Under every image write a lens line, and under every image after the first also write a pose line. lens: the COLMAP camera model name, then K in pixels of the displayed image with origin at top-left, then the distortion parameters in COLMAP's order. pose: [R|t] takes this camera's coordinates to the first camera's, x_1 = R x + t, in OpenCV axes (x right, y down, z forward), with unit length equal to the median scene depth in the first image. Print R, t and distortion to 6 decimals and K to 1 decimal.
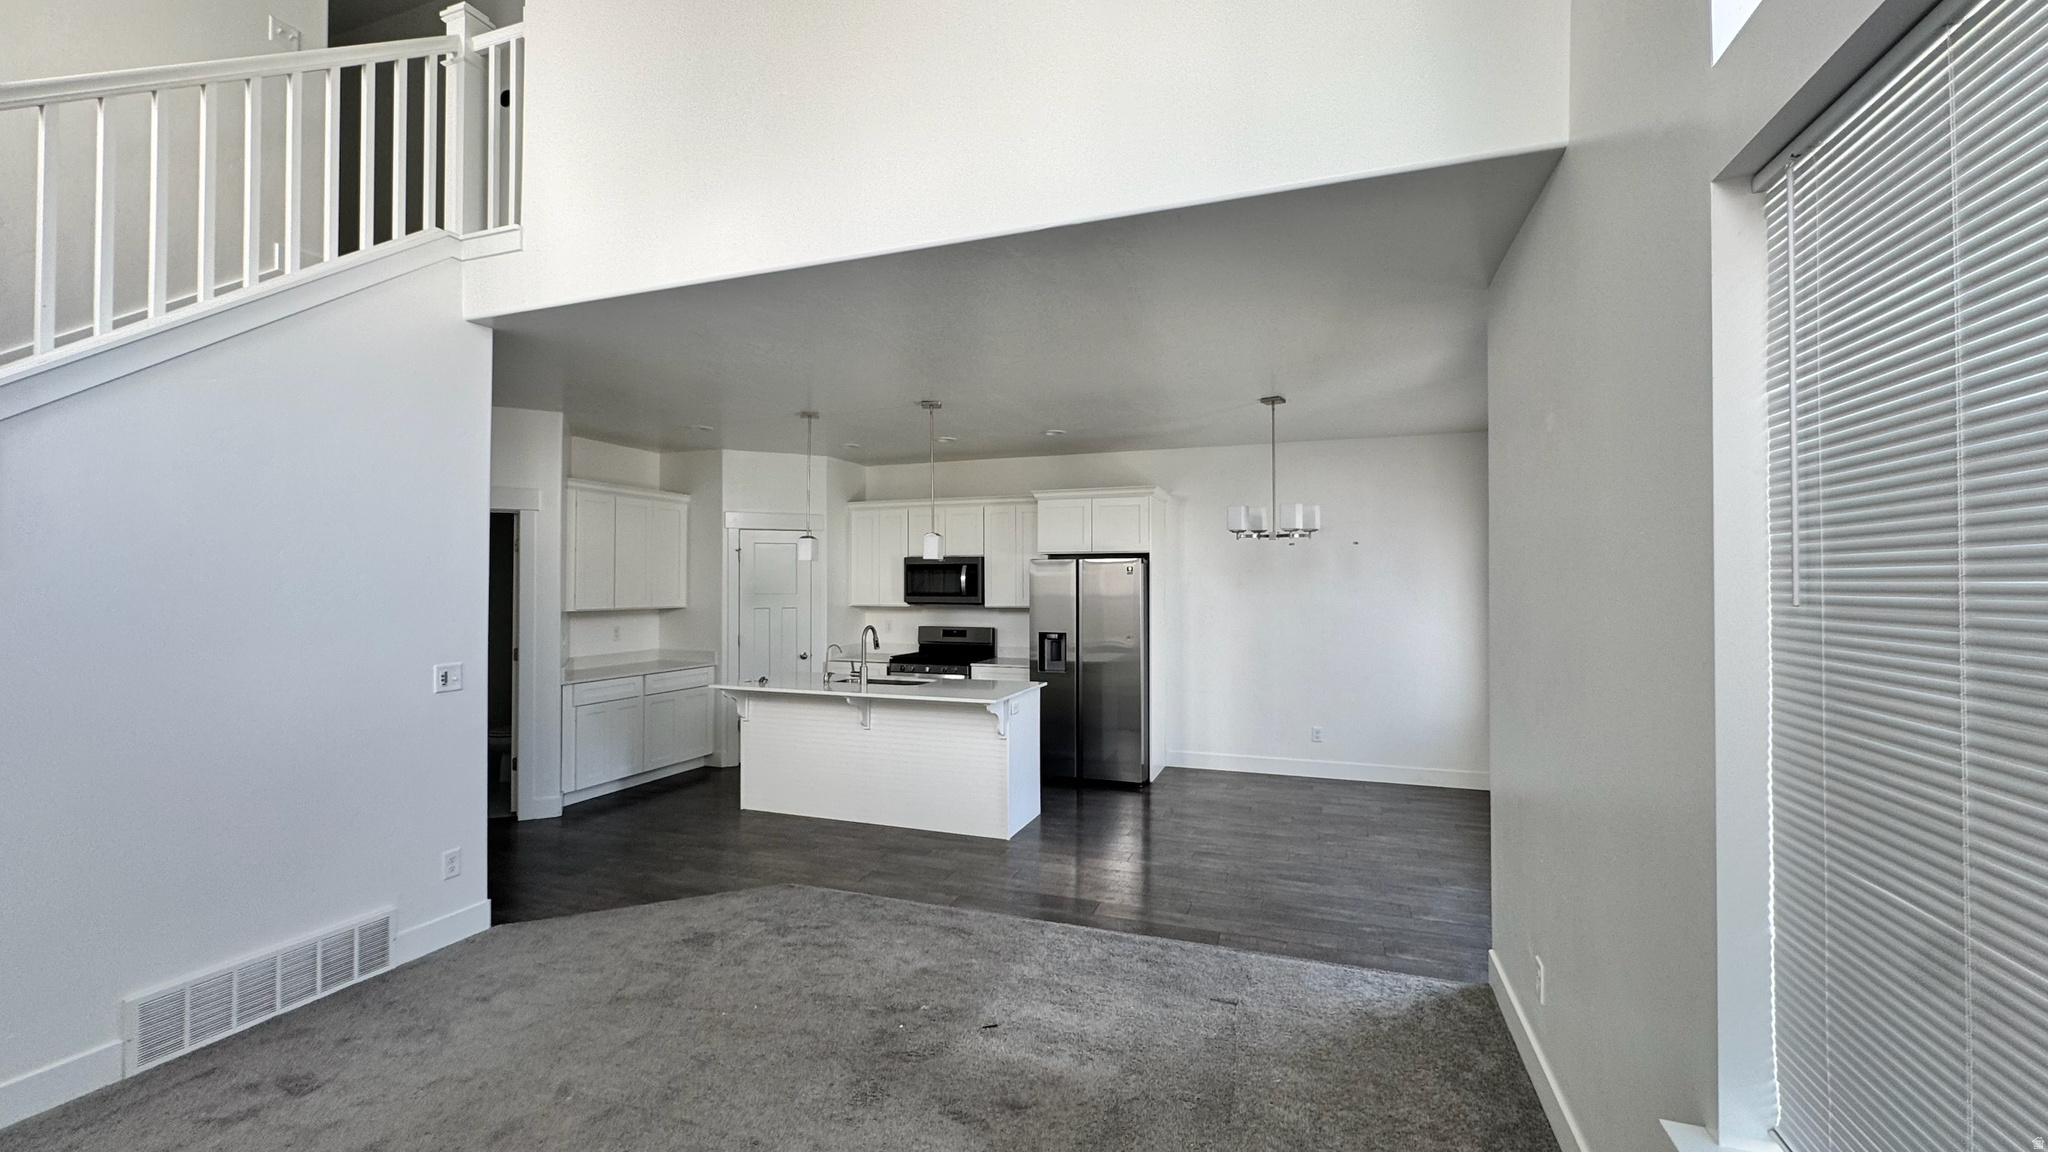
lens RADIAL K [[816.4, 0, 1025.1], [0, 816.4, 572.3], [0, 0, 1]] dist [-0.001892, 0.000298]
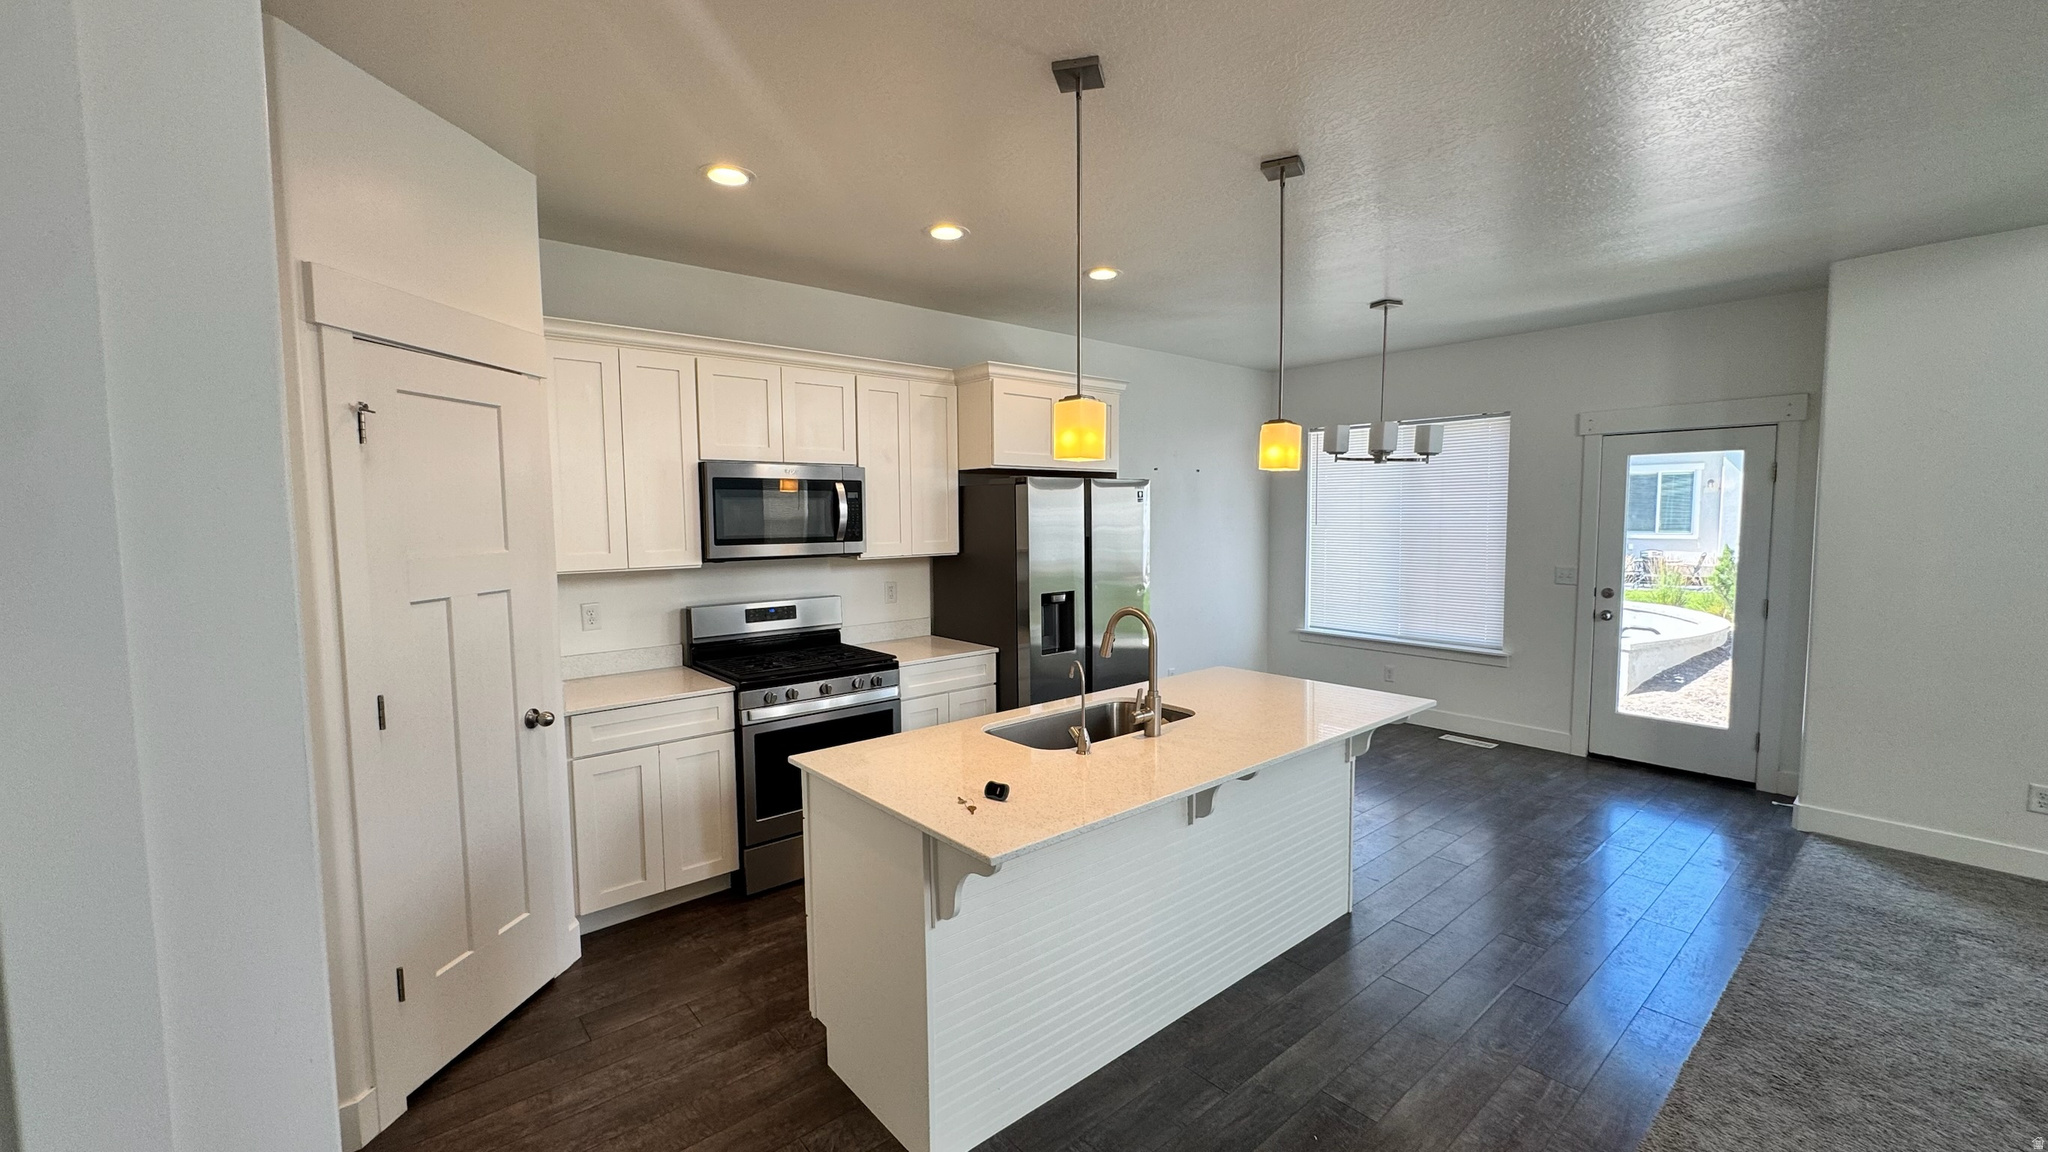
lens RADIAL K [[816.4, 0, 1022.3], [0, 816.4, 574.6], [0, 0, 1]] dist [-0.001892, 0.000298]
pose [[0.497993, -0.070918, 0.864276, -0.587819], [-0.005656, 0.996364, 0.085015, 0.006165], [-0.867162, -0.047225, 0.495781, 0.776972]]
